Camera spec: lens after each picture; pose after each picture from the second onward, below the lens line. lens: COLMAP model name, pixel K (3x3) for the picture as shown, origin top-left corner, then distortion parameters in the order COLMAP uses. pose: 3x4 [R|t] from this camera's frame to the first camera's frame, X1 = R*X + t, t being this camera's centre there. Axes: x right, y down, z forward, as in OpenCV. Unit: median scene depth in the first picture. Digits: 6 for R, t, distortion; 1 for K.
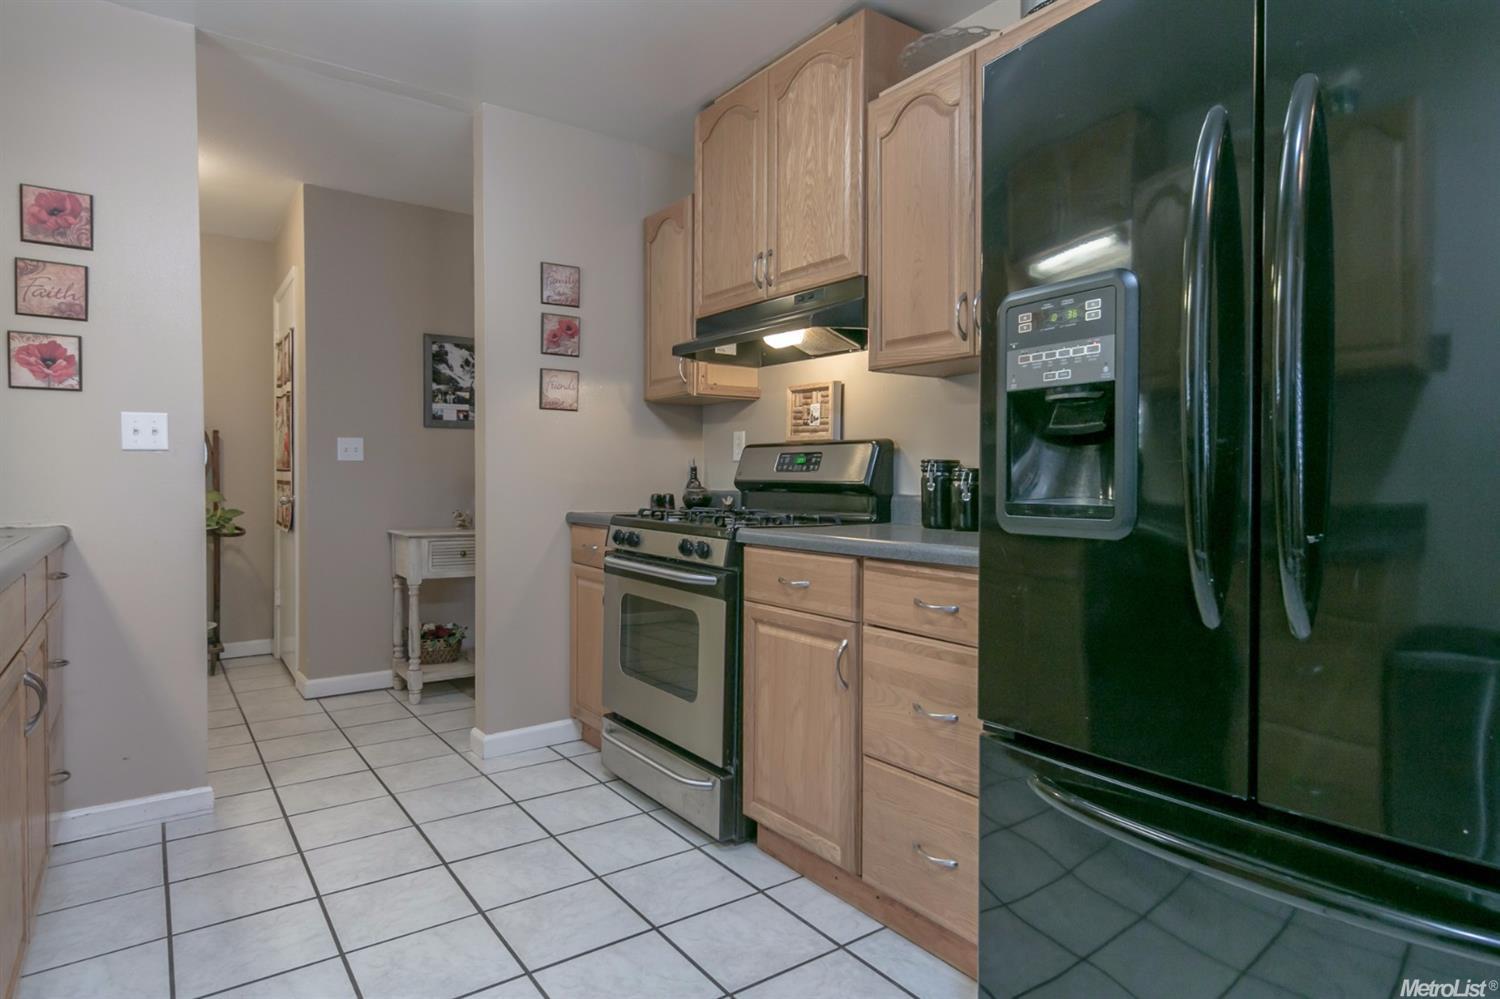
lens RADIAL K [[838.8, 0, 755.8], [0, 838.8, 493.0], [0, 0, 1]] dist [0.002542, -0.003195]
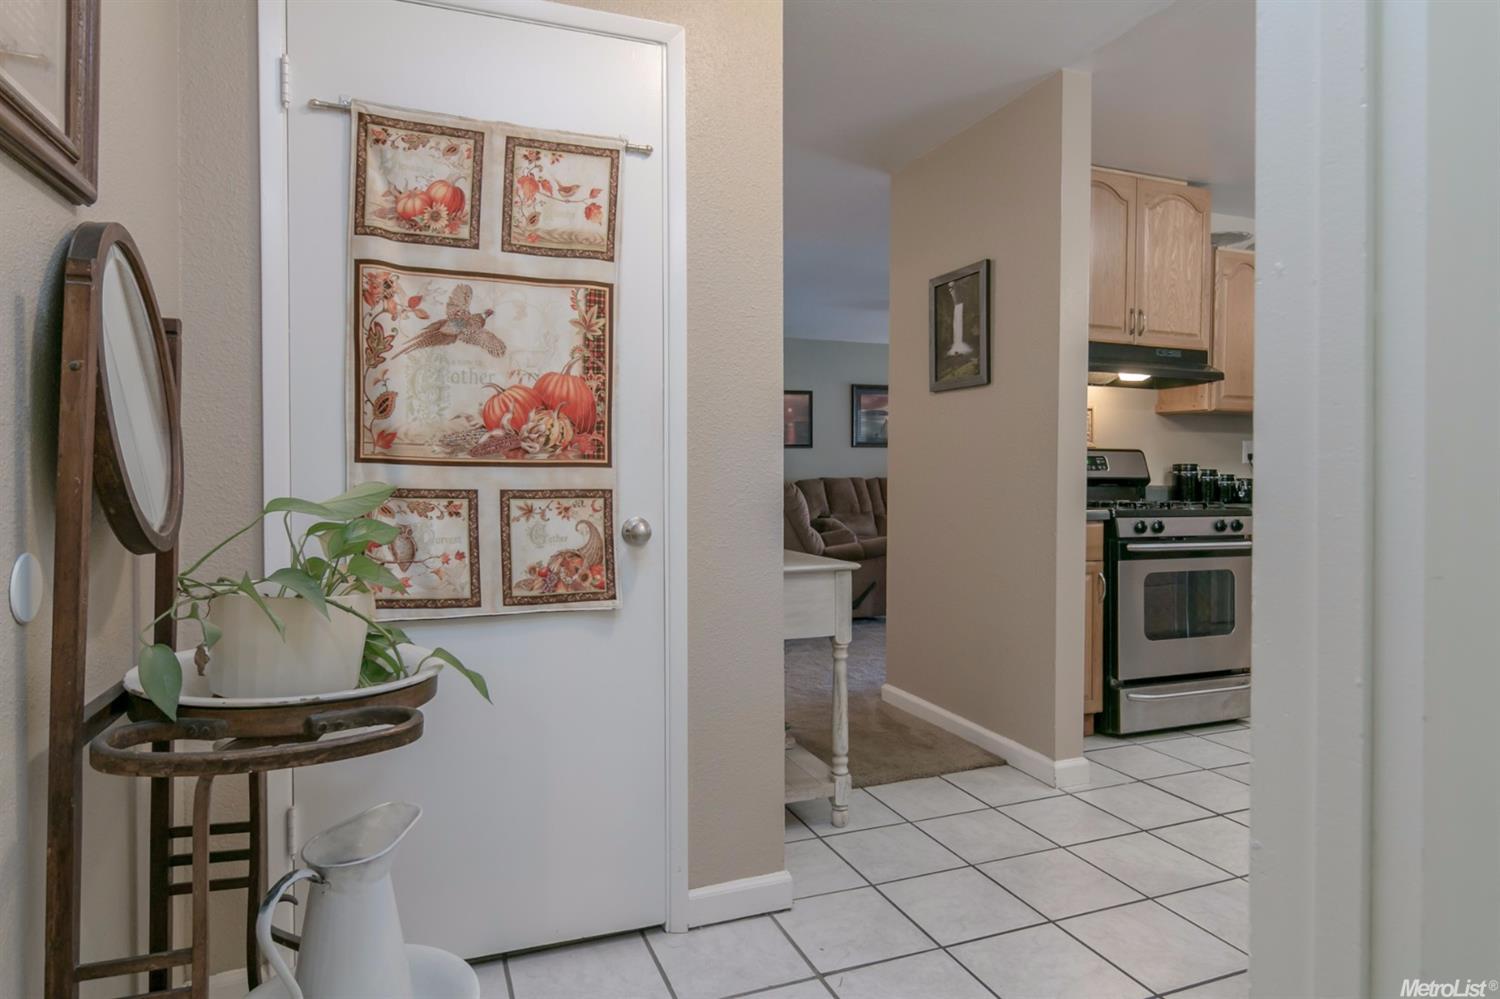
lens RADIAL K [[838.8, 0, 709.2], [0, 838.8, 479.9], [0, 0, 1]] dist [0.002542, -0.003195]
pose [[0.282751, -0.012021, 0.959118, -1.488731], [0.016727, 0.999831, 0.007600, -0.032139], [-0.959047, 0.013894, 0.282905, 1.274946]]
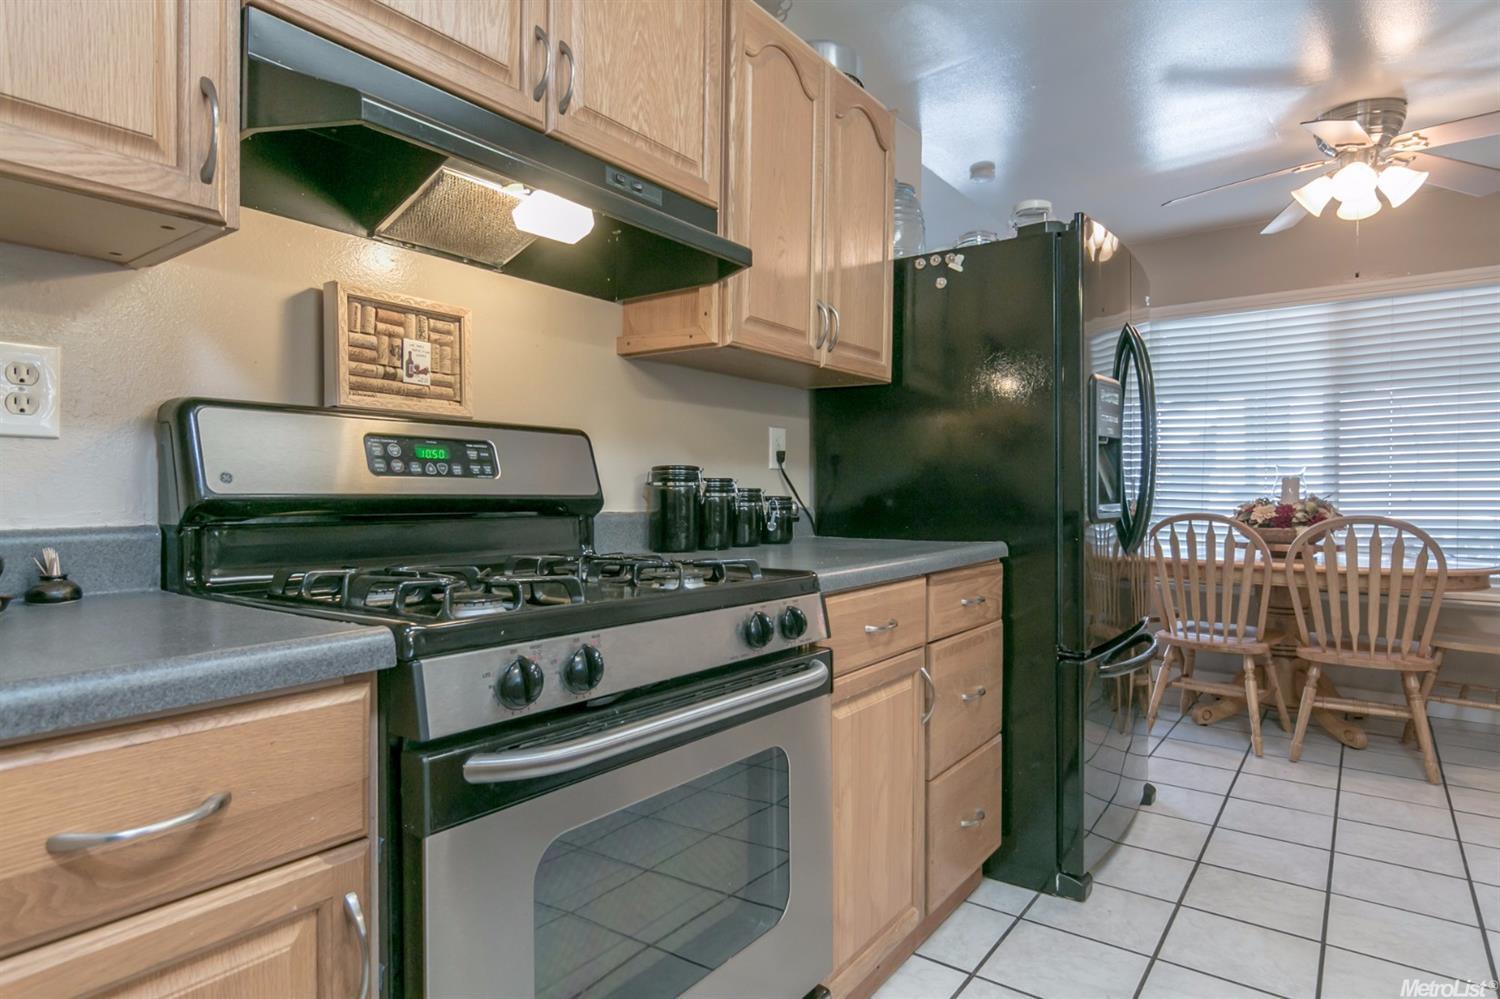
lens RADIAL K [[838.8, 0, 754.9], [0, 838.8, 496.0], [0, 0, 1]] dist [0.002542, -0.003195]
pose [[-0.305601, -0.009400, 0.952113, -0.500398], [0.016357, 0.999752, 0.015121, -0.019591], [-0.952019, 0.020195, -0.305372, 1.035399]]
